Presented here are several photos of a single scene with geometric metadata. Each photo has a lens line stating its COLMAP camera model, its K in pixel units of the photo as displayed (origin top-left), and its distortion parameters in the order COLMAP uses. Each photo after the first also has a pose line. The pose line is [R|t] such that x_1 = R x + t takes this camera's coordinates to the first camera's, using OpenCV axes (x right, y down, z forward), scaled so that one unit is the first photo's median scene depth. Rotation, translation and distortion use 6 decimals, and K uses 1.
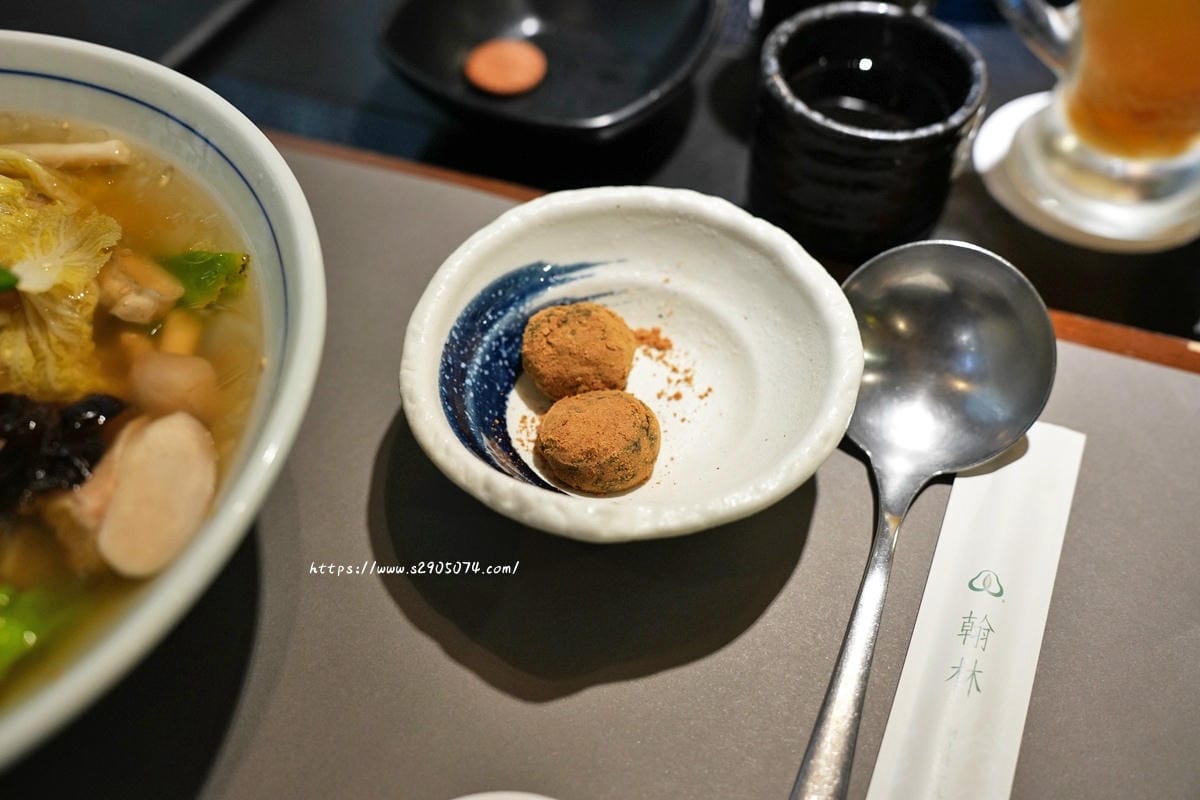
lens RADIAL K [[1136.8, 0, 600.8], [0, 1136.8, 400.1], [0, 0, 1]] dist [0.015483, 0.005956]
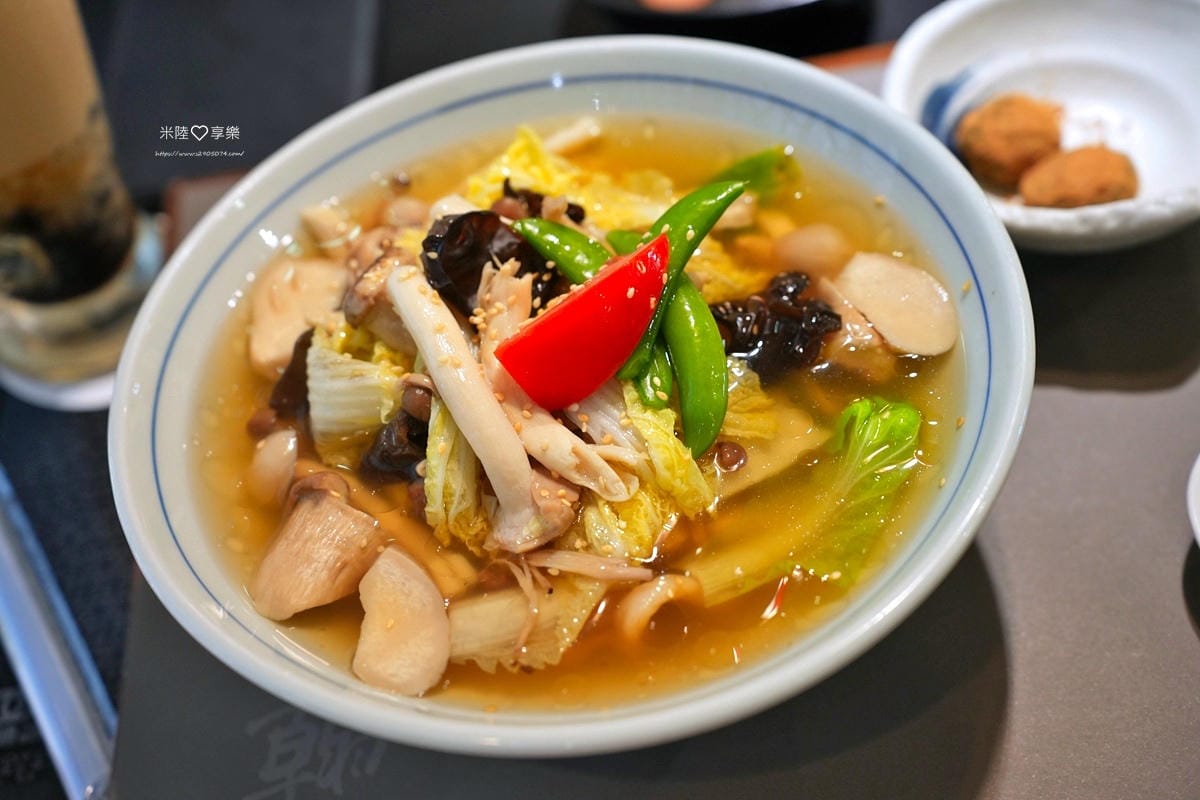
lens RADIAL K [[1607.9, 0, 599.8], [0, 1607.9, 398.8], [0, 0, 1]] dist [-0.001310, 0.000000]
pose [[0.902238, -0.414725, 0.118192, -0.804025], [0.420284, 0.907031, -0.025613, 0.071693], [-0.096582, 0.072784, 0.992660, -0.601978]]
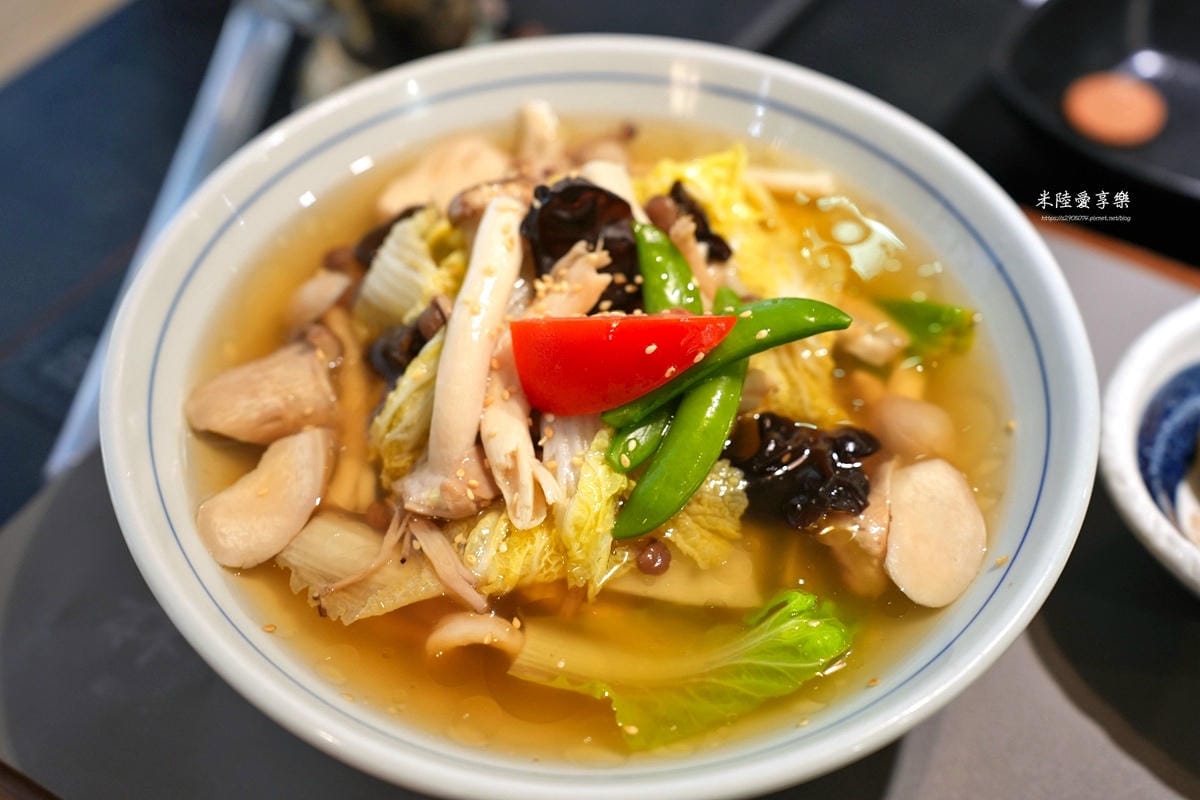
lens RADIAL K [[1512.0, 0, 598.5], [0, 1512.0, 398.9], [0, 0, 1]] dist [0.072915, 0.000000]
pose [[0.967258, 0.166685, -0.191383, -0.376185], [-0.172445, 0.984924, -0.013725, 0.026959], [0.186210, 0.046278, 0.981420, -0.414706]]
